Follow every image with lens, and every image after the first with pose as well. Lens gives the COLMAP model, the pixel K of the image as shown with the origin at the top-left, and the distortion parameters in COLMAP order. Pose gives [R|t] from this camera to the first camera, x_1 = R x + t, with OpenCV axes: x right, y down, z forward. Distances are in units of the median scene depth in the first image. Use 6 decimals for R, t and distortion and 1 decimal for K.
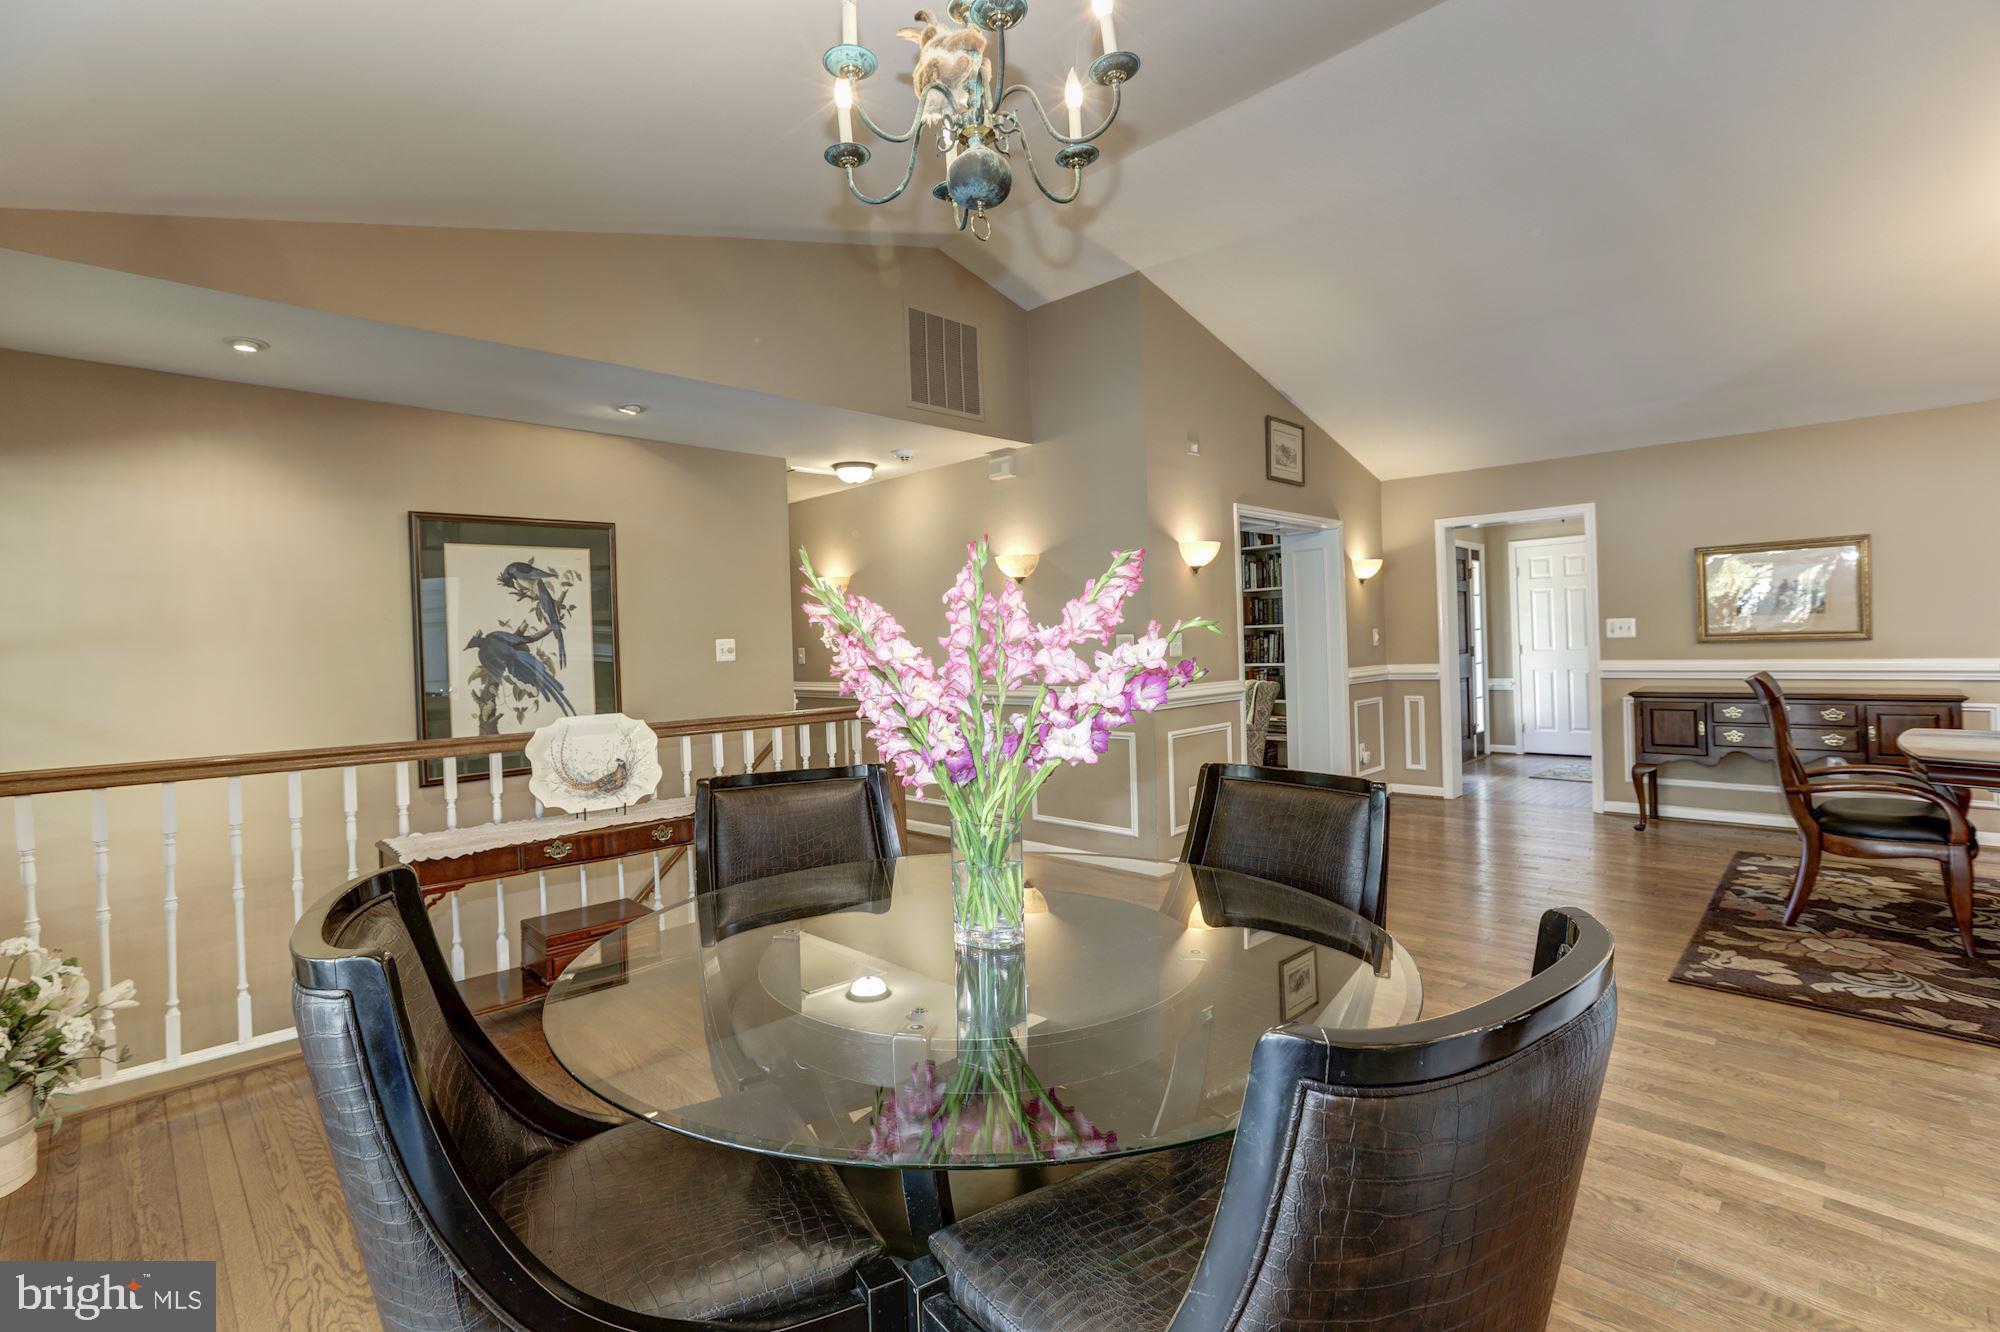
lens RADIAL K [[913.3, 0, 993.4], [0, 913.3, 637.6], [0, 0, 1]] dist [-0.031429, 0.008026]
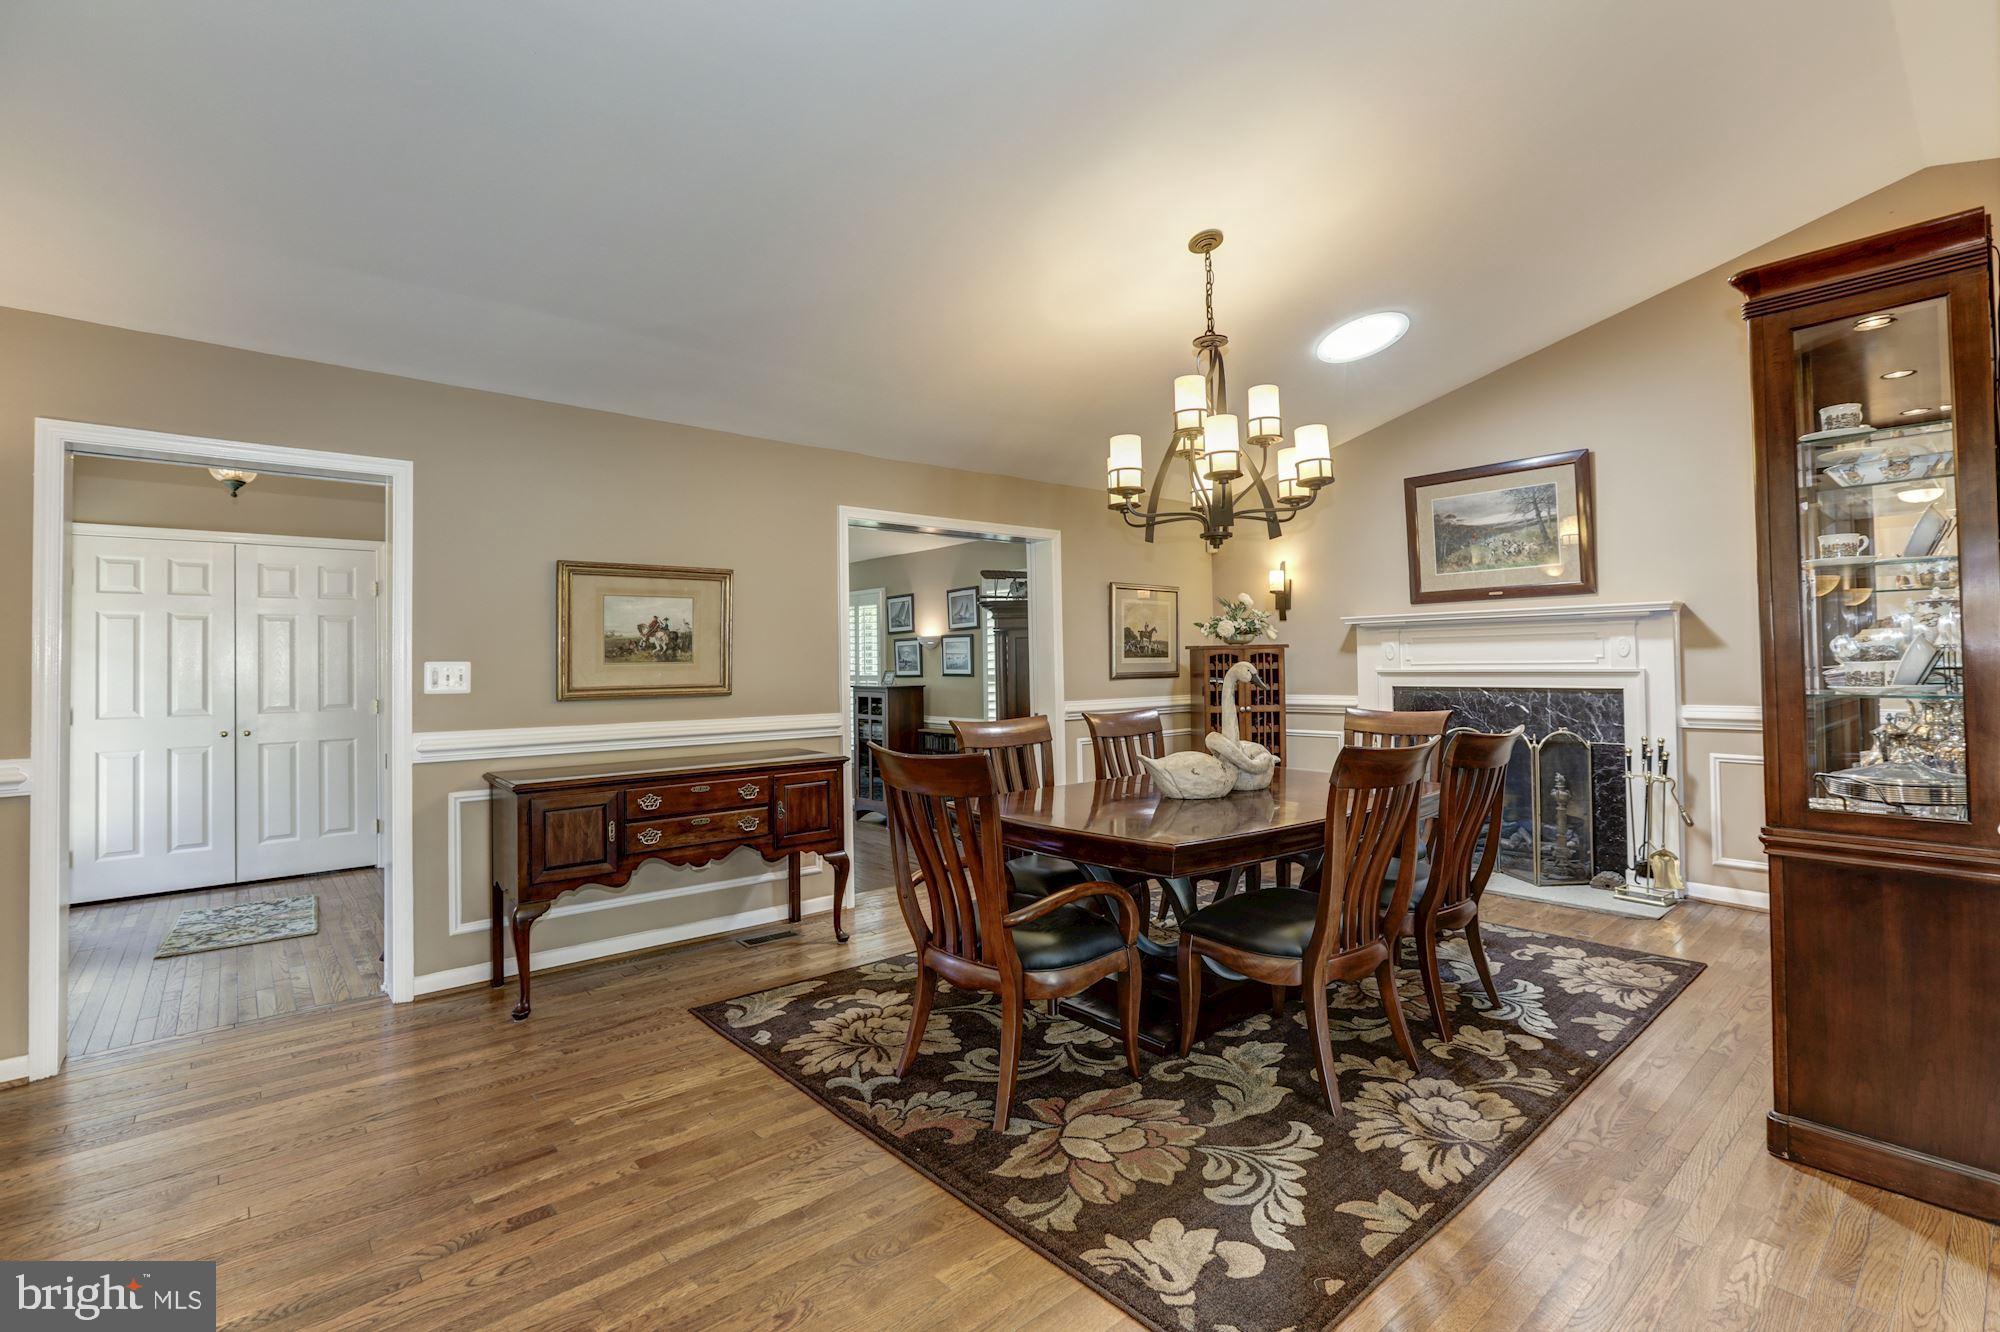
lens RADIAL K [[913.3, 0, 993.4], [0, 913.3, 637.6], [0, 0, 1]] dist [-0.031429, 0.008026]
pose [[0.083370, 0.057299, 0.994870, 0.229392], [0.005391, 0.998305, -0.057948, -0.001001], [-0.996504, 0.010195, 0.082920, 1.058480]]
